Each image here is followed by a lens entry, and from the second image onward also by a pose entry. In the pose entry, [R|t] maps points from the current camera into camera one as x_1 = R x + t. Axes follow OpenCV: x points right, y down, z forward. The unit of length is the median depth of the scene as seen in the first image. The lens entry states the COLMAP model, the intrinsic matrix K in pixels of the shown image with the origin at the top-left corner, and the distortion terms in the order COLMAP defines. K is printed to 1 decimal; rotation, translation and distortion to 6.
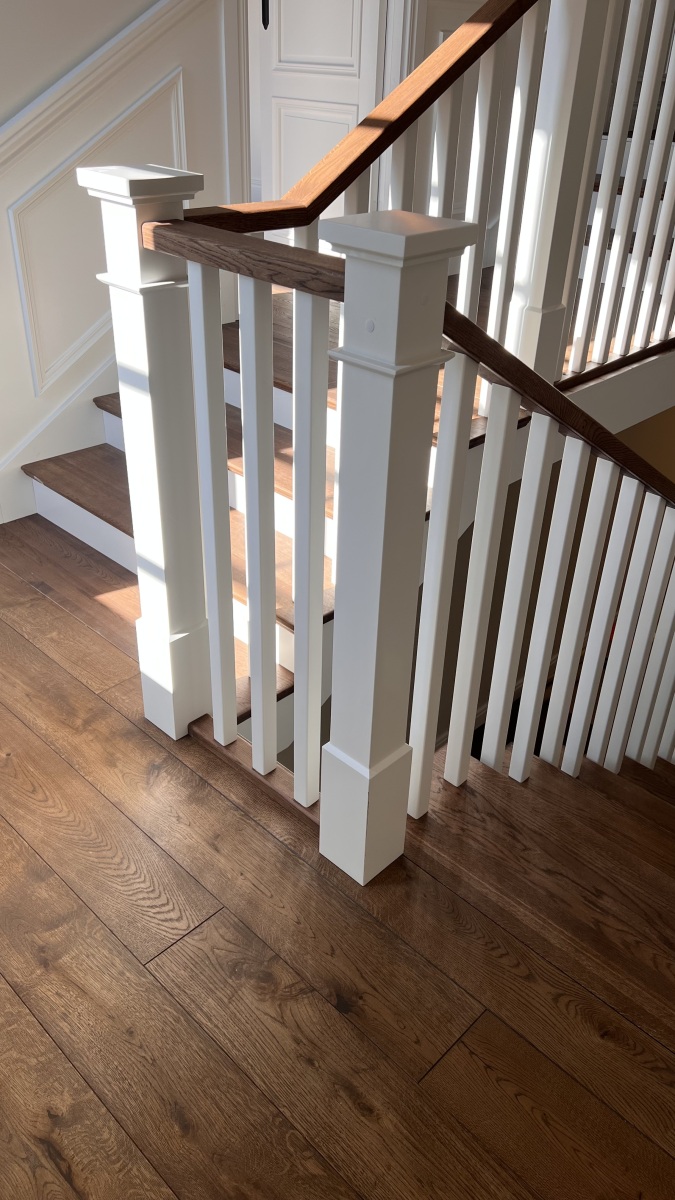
lens RADIAL K [[897.6, 0, 337.5], [0, 897.6, 600.0], [0, 0, 1]] dist [0.006307, -0.000479]
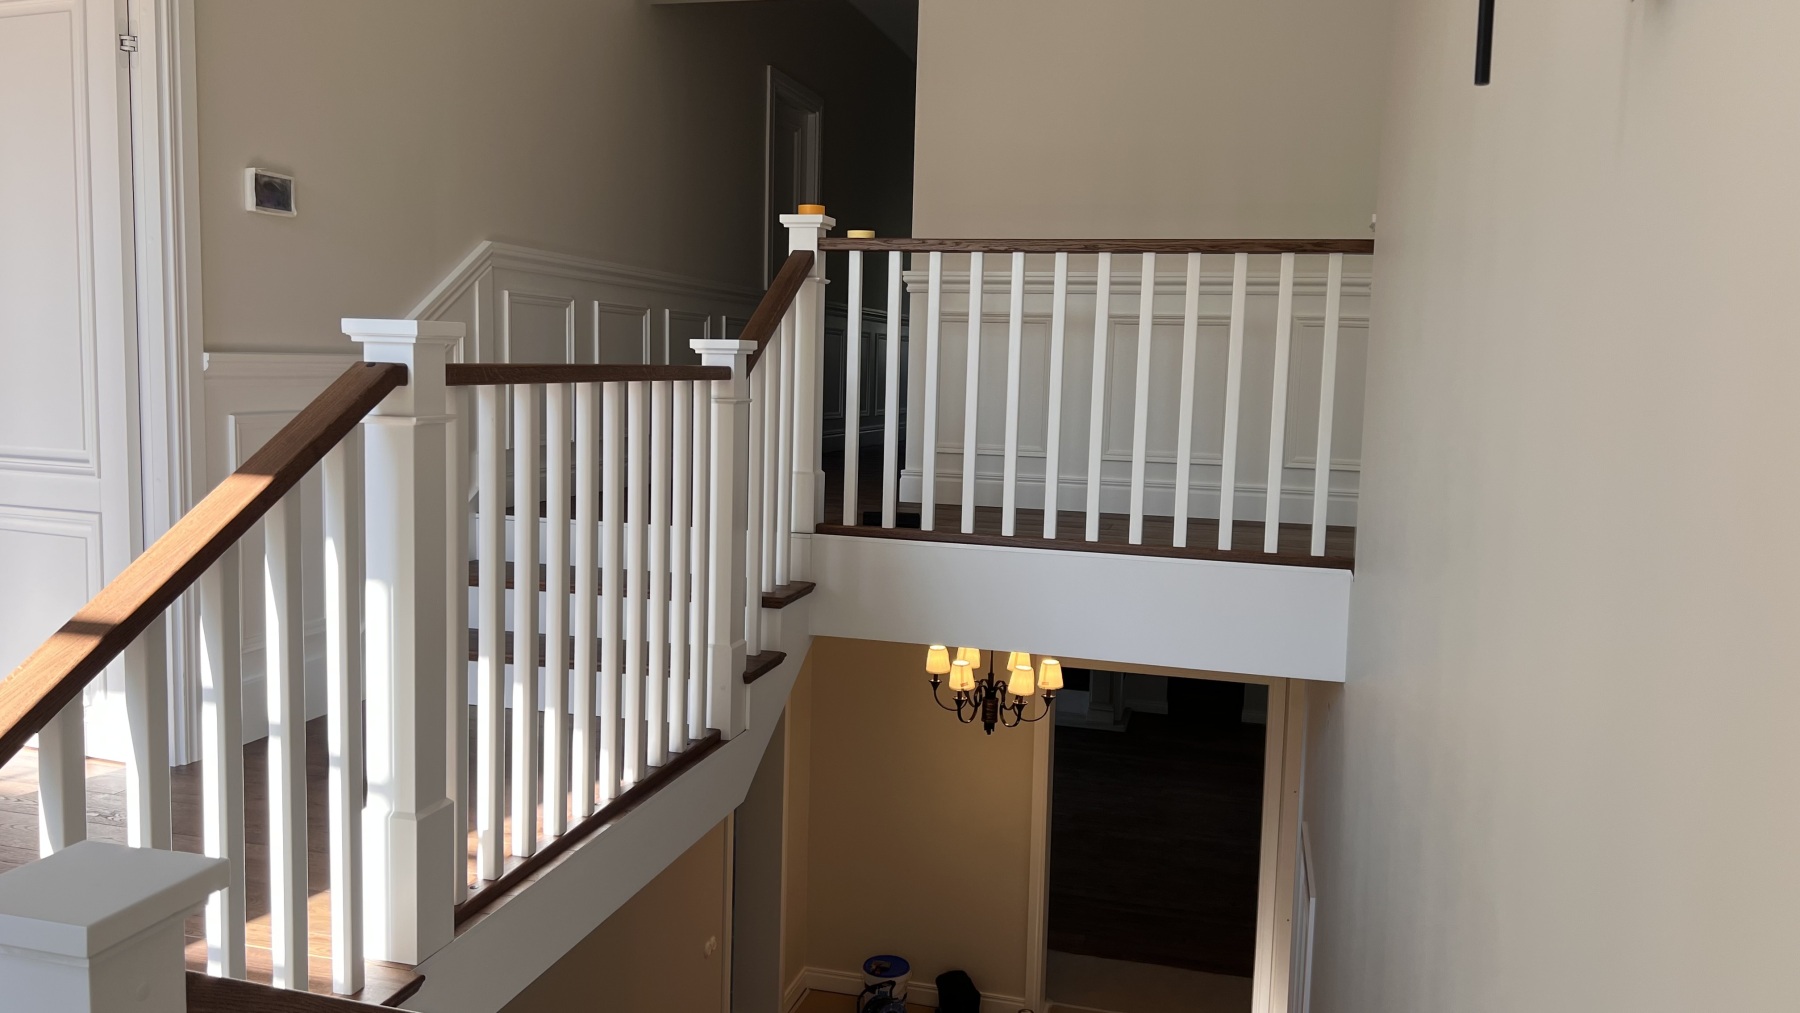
lens RADIAL K [[1346.4, 0, 900.0], [0, 1346.4, 506.5], [0, 0, 1]] dist [0.006307, -0.000479]
pose [[0.863299, -0.052760, 0.501928, 0.055138], [0.258947, 0.899943, -0.350783, -0.099078], [-0.433200, 0.432803, 0.790582, -0.054654]]
